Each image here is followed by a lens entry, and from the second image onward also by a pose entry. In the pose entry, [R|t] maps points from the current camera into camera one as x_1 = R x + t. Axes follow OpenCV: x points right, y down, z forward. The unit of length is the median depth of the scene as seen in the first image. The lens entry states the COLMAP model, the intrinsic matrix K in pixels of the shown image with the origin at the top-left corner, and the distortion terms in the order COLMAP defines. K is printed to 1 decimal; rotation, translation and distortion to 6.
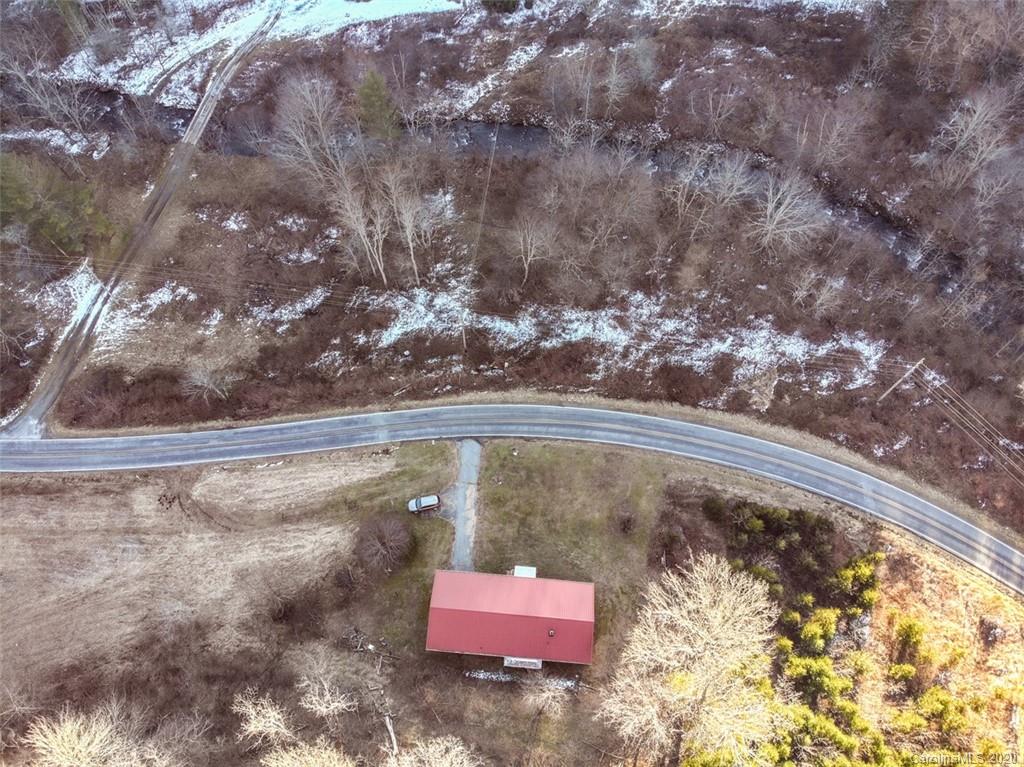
lens RADIAL K [[762.3, 0, 515.5], [0, 762.3, 382.9], [0, 0, 1]] dist [0.044623, -0.130073]
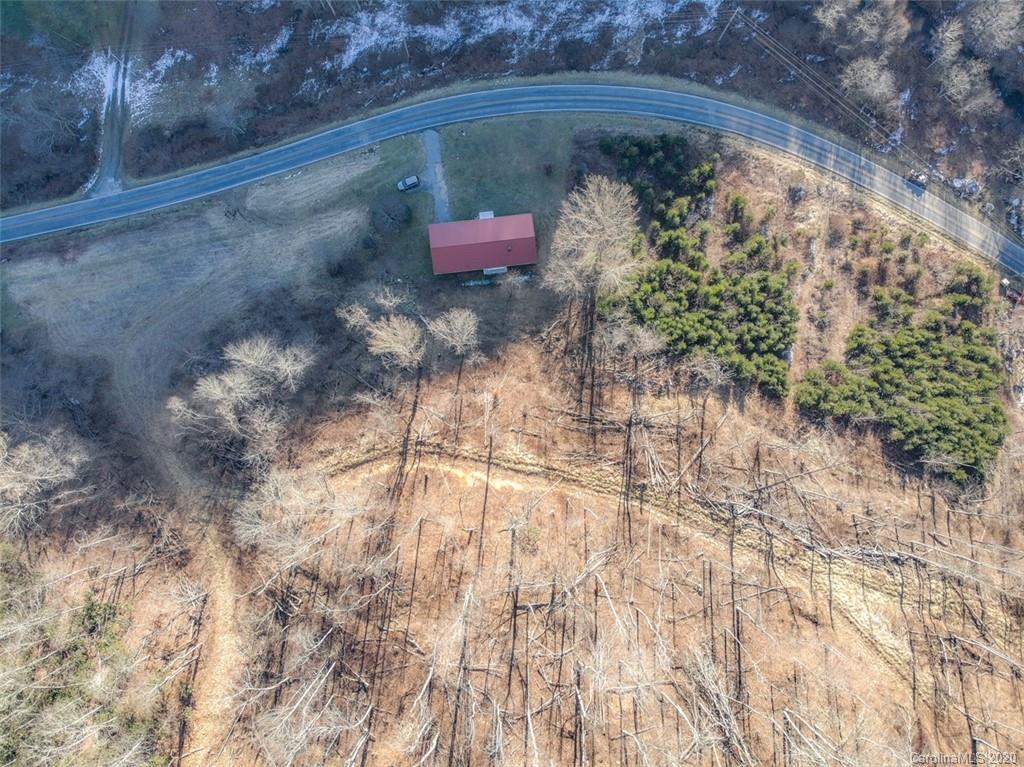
lens RADIAL K [[762.3, 0, 519.7], [0, 762.3, 384.7], [0, 0, 1]] dist [0.044623, -0.130073]
pose [[0.981087, -0.193484, -0.005736, 0.019448], [0.179259, 0.896975, 0.404105, -0.041635], [-0.073043, -0.397491, 0.914694, -0.464593]]
